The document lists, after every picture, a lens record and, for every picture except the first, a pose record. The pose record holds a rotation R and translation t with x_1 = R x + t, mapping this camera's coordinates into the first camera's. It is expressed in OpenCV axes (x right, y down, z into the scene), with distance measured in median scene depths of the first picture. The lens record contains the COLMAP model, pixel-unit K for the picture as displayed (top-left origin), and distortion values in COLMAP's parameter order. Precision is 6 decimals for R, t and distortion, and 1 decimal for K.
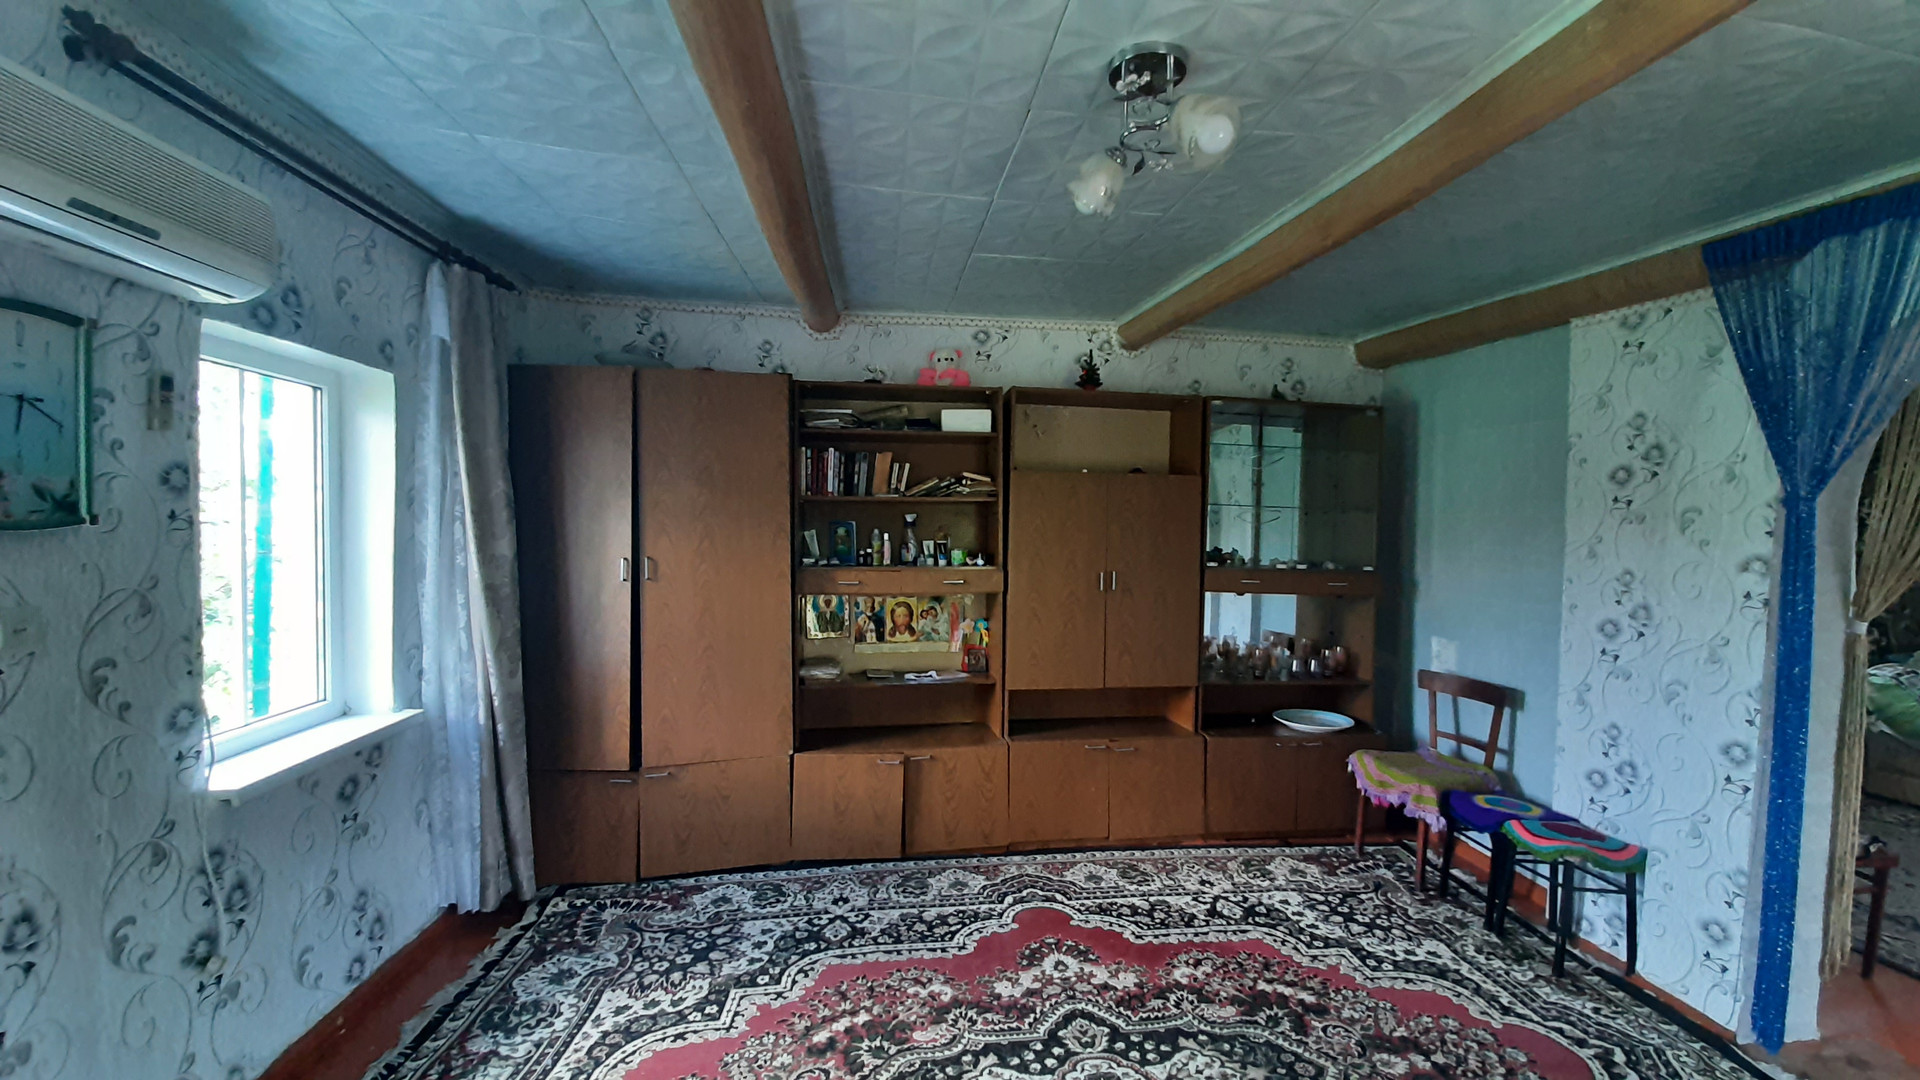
lens RADIAL K [[750.8, 0, 982.2], [0, 750.8, 546.2], [0, 0, 1]] dist [0.013954, -0.014824]
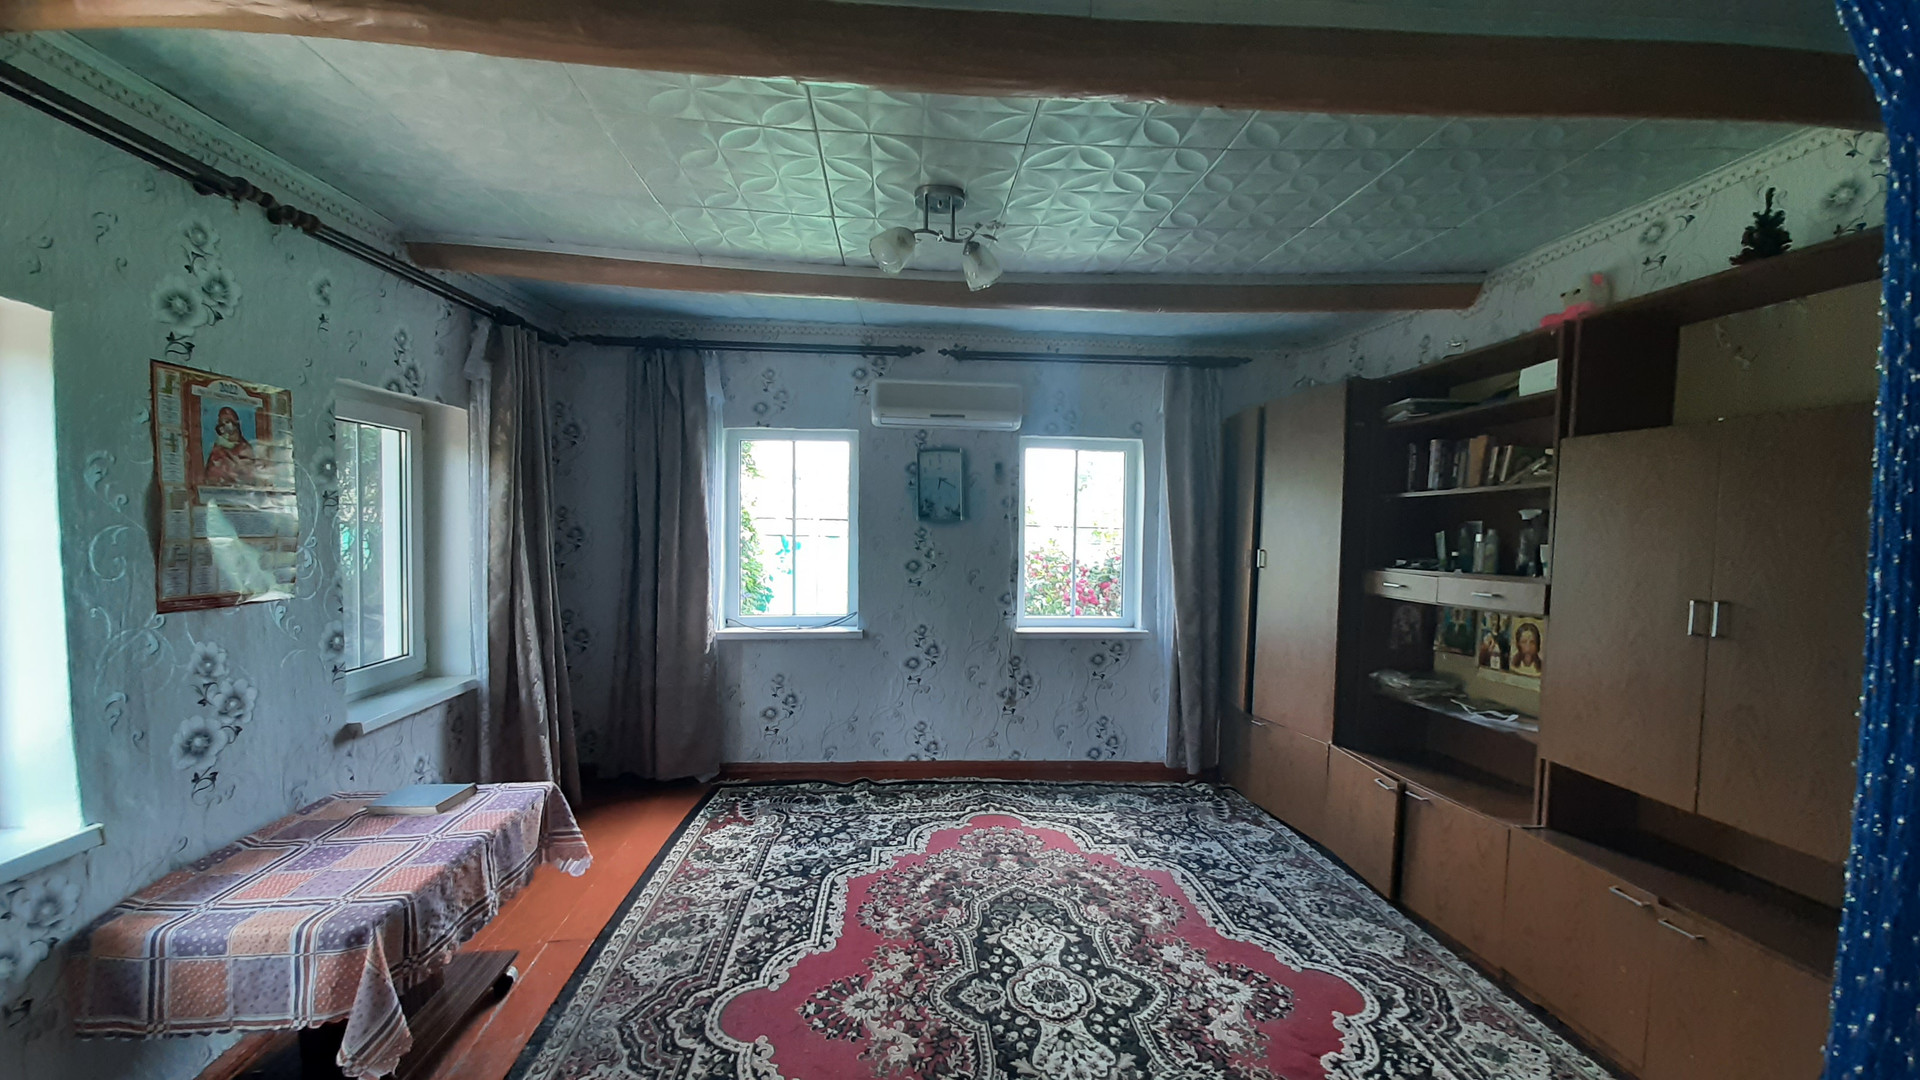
lens RADIAL K [[752.6, 0, 984.6], [0, 752.6, 552.6], [0, 0, 1]] dist [0.016861, -0.014545]
pose [[-0.031298, 0.022634, -0.999254, 0.927155], [-0.049694, 0.998472, 0.024172, 0.013572], [0.998274, 0.050413, -0.030125, 0.633333]]
